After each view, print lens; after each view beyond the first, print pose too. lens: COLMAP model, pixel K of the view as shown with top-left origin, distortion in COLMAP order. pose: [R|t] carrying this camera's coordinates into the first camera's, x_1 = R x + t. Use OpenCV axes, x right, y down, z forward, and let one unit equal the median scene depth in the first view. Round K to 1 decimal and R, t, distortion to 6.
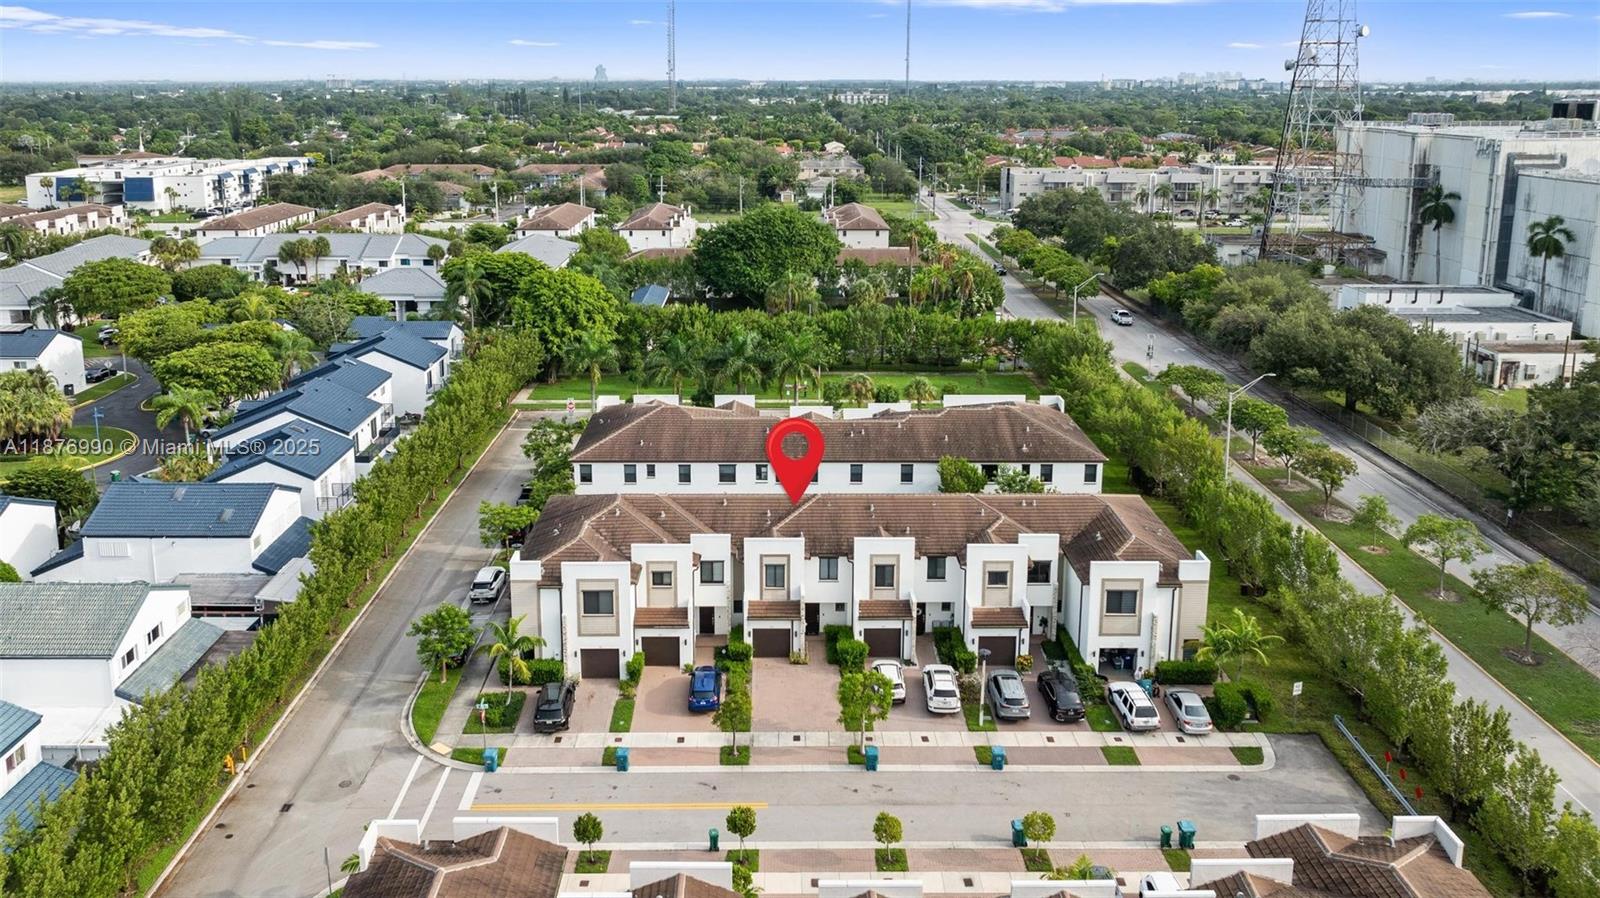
lens RADIAL K [[1256.3, 0, 771.4], [0, 1256.3, 288.9], [0, 0, 1]] dist [-0.003711, -0.001667]
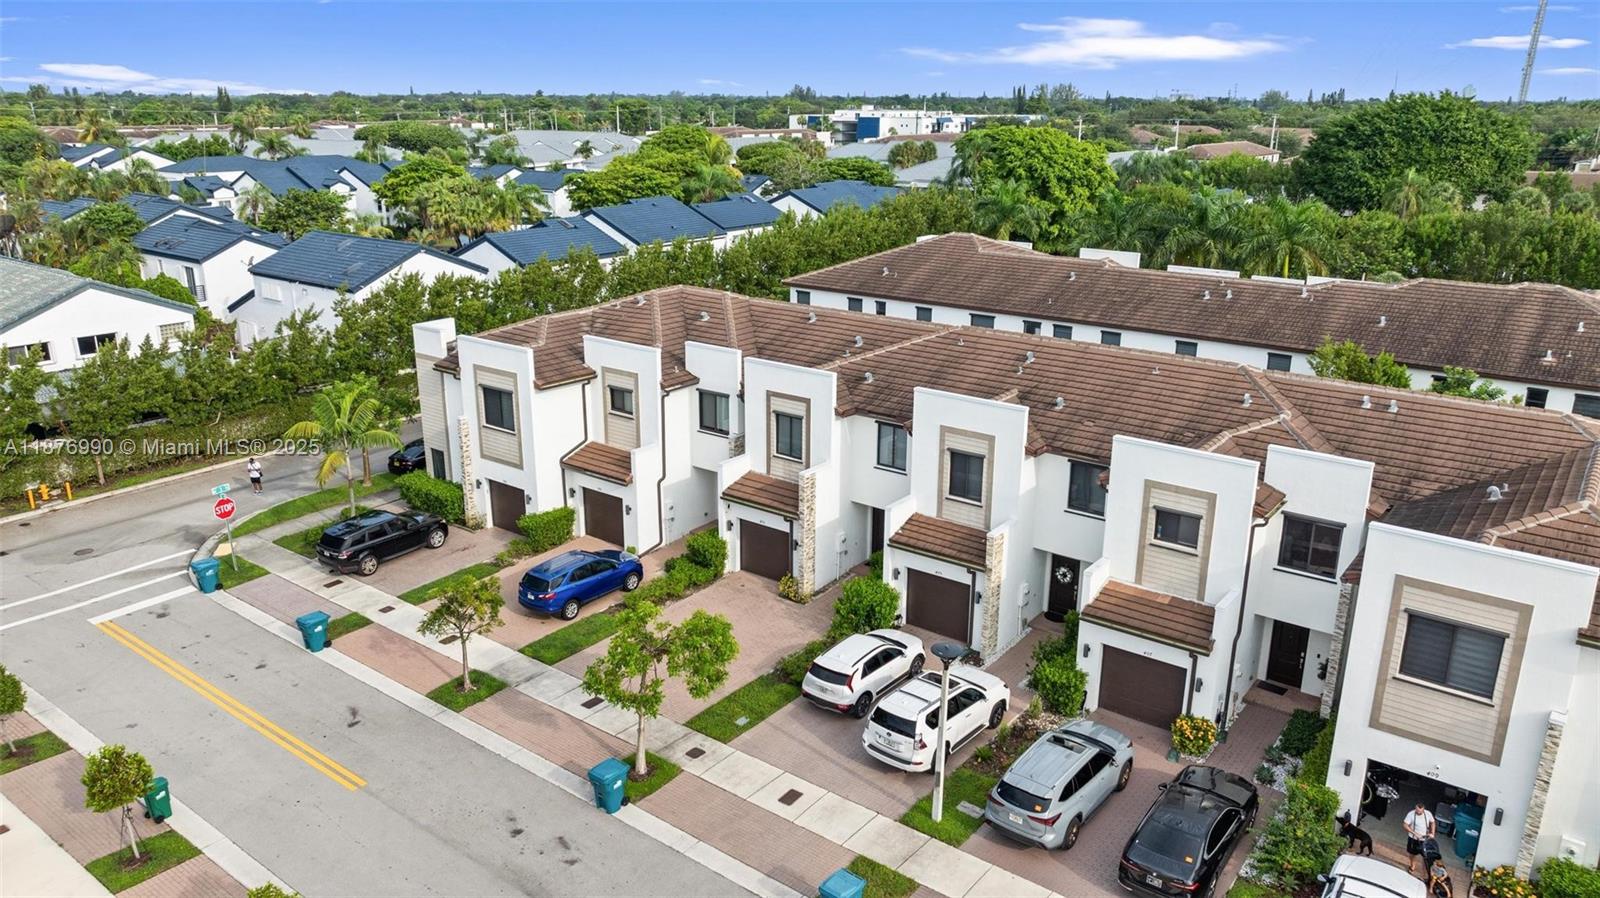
lens RADIAL K [[1130.6, 0, 800.0], [0, 1130.6, 449.0], [0, 0, 1]] dist [-0.013954, -0.001185]
pose [[0.789091, 0.186435, -0.585301, 0.297347], [-0.110998, 0.980421, 0.162647, 0.156309], [0.604164, -0.063376, 0.794335, 0.622237]]
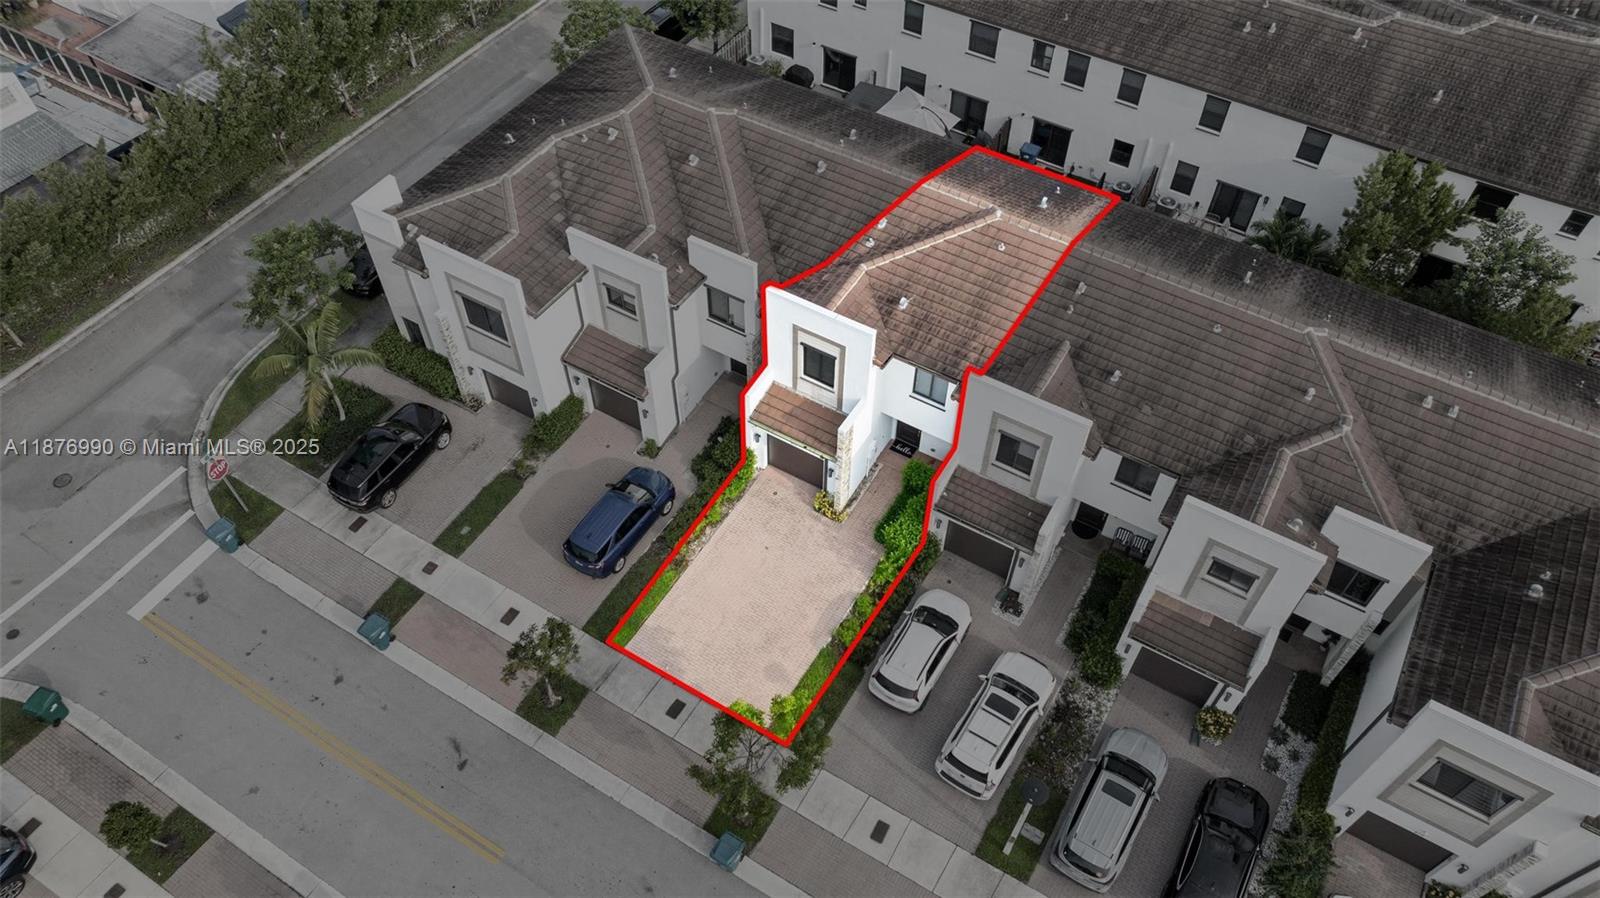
lens RADIAL K [[1130.6, 0, 800.0], [0, 1130.6, 449.0], [0, 0, 1]] dist [-0.013954, -0.001185]
pose [[0.854824, 0.408367, -0.320175, 0.159155], [-0.097742, 0.732671, 0.673528, -0.055996], [0.509630, -0.544454, 0.666219, 0.680206]]
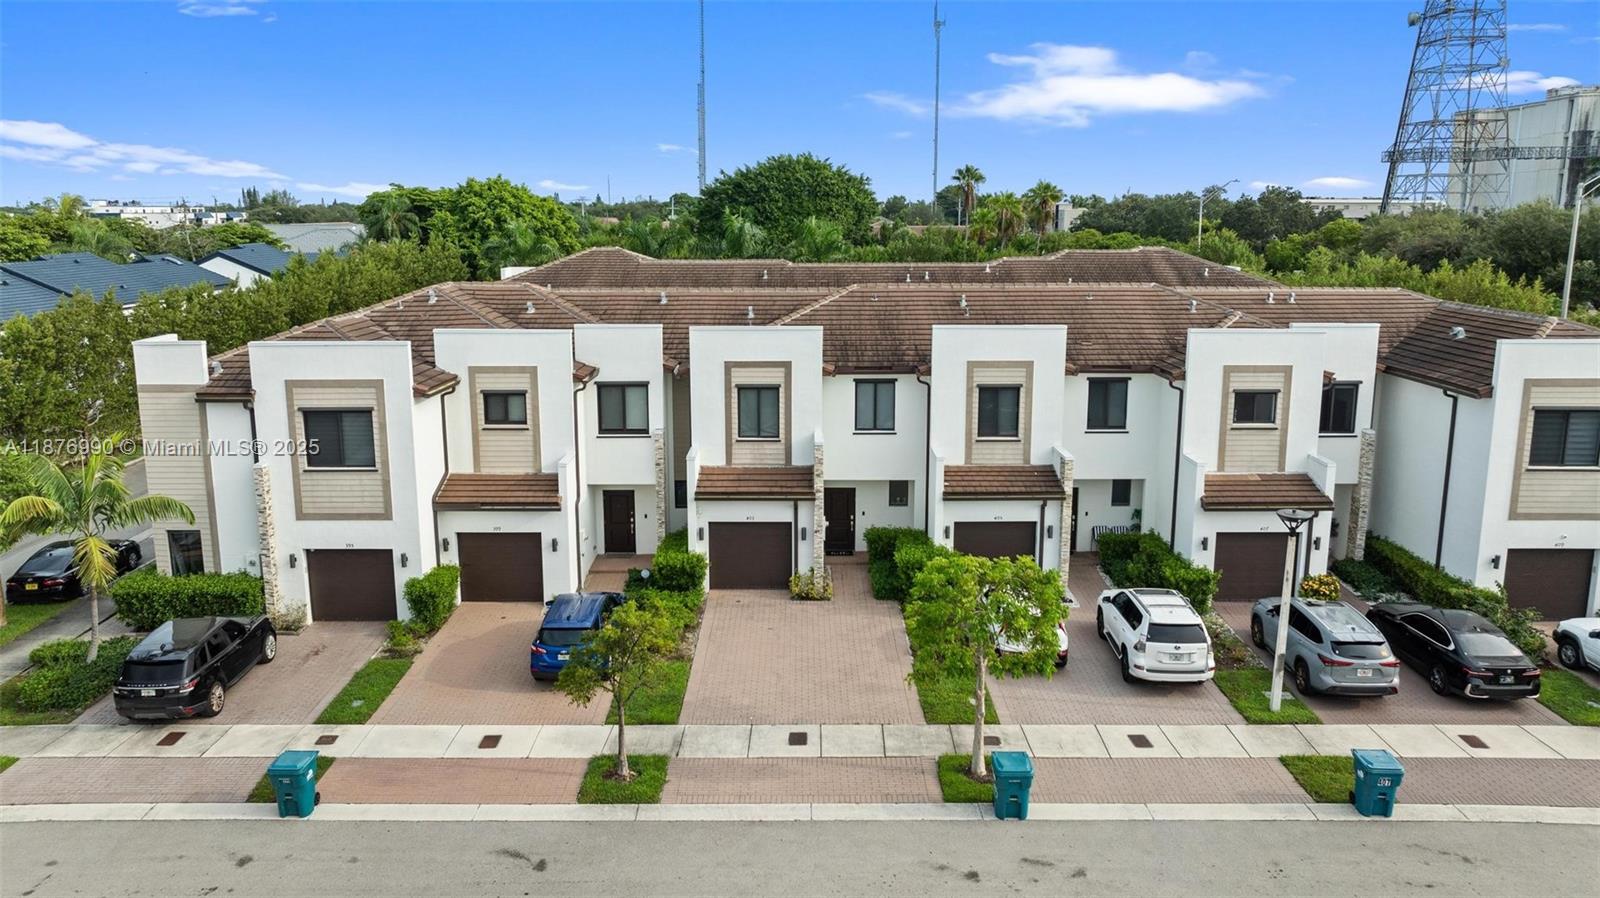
lens RADIAL K [[1176.1, 0, 787.5], [0, 1176.1, 432.0], [0, 0, 1]] dist [-0.017178, -0.000100]
pose [[0.999901, -0.000402, -0.014070, 0.019768], [0.000565, 0.999933, 0.011579, 0.233981], [0.014065, -0.011586, 0.999834, 0.579678]]
